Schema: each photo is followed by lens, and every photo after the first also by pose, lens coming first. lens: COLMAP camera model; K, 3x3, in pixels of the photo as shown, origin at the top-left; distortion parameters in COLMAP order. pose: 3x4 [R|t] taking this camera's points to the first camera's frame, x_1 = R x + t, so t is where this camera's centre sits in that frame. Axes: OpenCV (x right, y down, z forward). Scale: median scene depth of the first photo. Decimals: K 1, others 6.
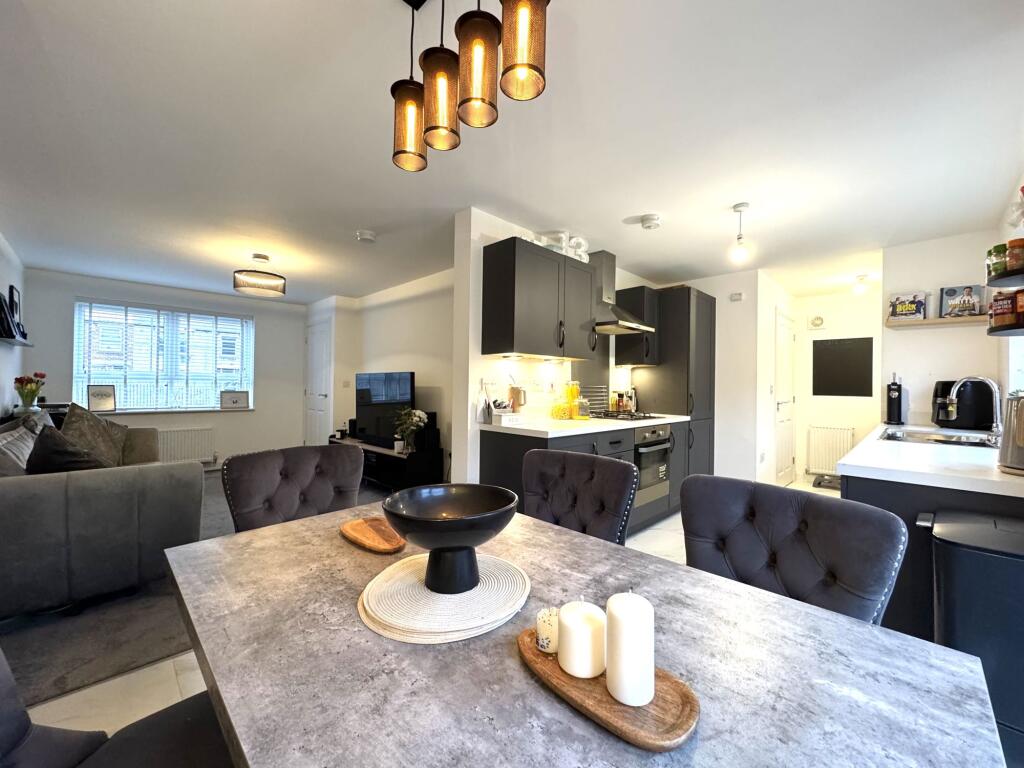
lens RADIAL K [[408.0, 0, 510.9], [0, 408.0, 382.6], [0, 0, 1]] dist [-0.004470, 0.000603]
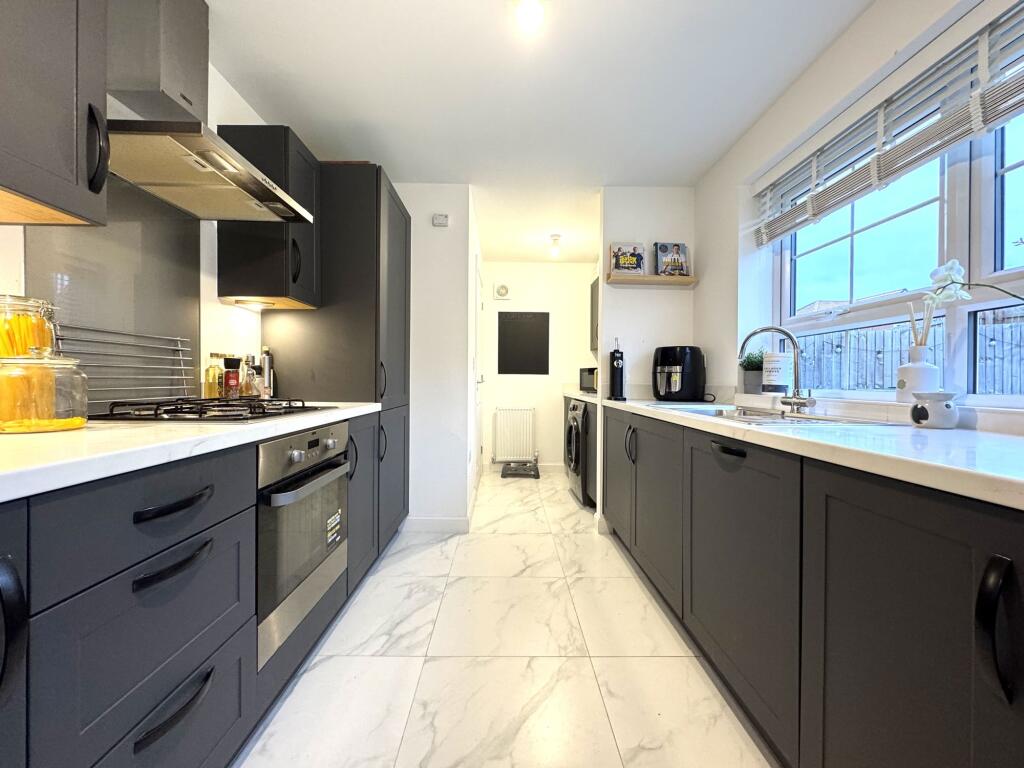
lens RADIAL K [[408.0, 0, 511.3], [0, 408.0, 382.0], [0, 0, 1]] dist [-0.004470, 0.000603]
pose [[0.695315, -0.011403, 0.718614, 0.194327], [-0.004112, 0.999795, 0.019843, 0.049697], [-0.718693, -0.016752, 0.695126, 0.571248]]
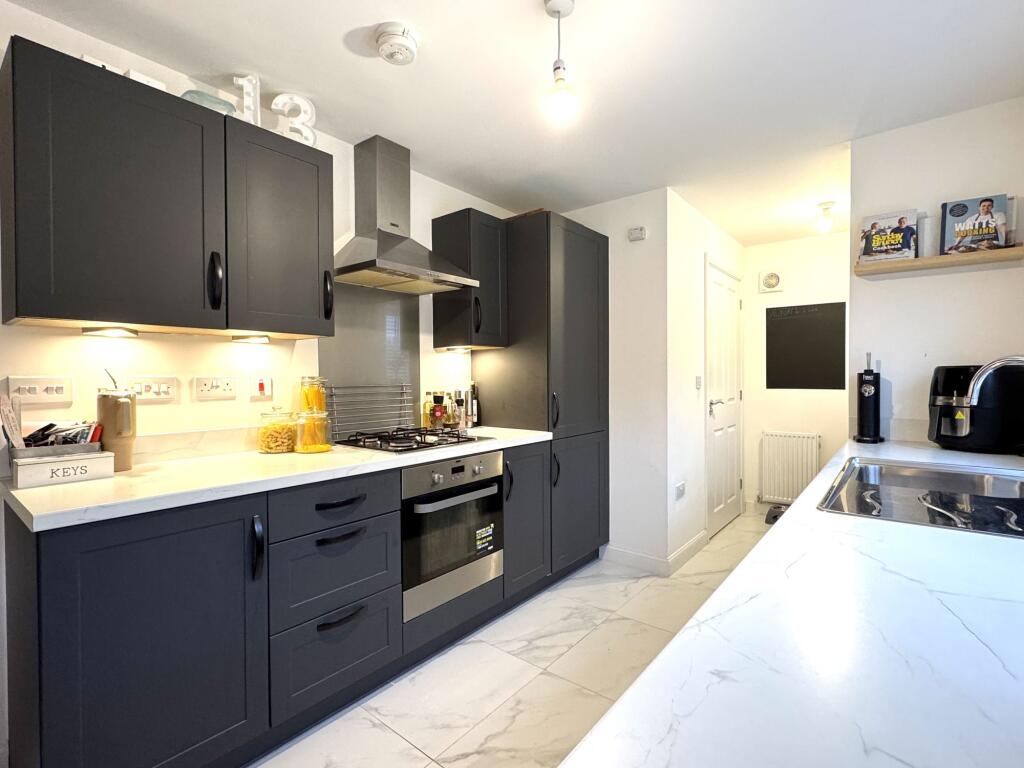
lens RADIAL K [[488.7, 0, 509.3], [0, 488.7, 382.2], [0, 0, 1]] dist [-0.004311, 0.000623]
pose [[0.994513, -0.020304, 0.102622, 0.355507], [0.018315, 0.999626, 0.020286, -0.005810], [-0.102995, -0.018296, 0.994514, 0.354784]]
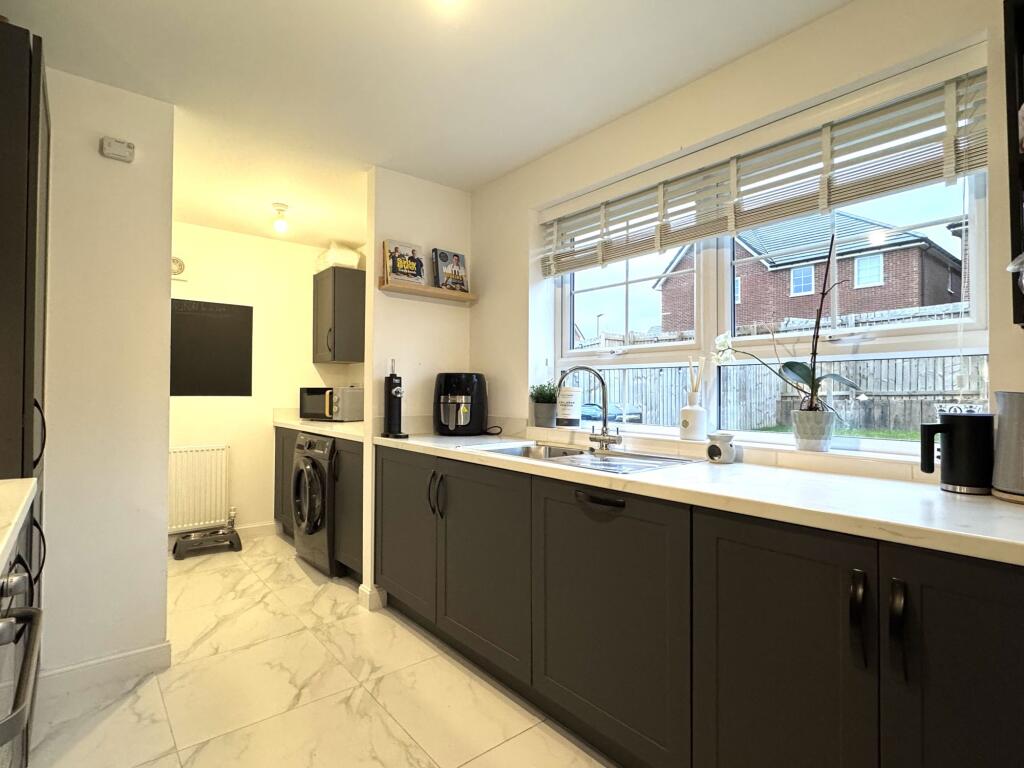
lens RADIAL K [[518.7, 0, 508.5], [0, 518.7, 383.2], [0, 0, 1]] dist [-0.004897, 0.002701]
pose [[0.094144, 0.000933, 0.995558, 0.118405], [-0.013087, 0.999914, 0.000301, 0.012079], [-0.995473, -0.013057, 0.094148, 0.727824]]
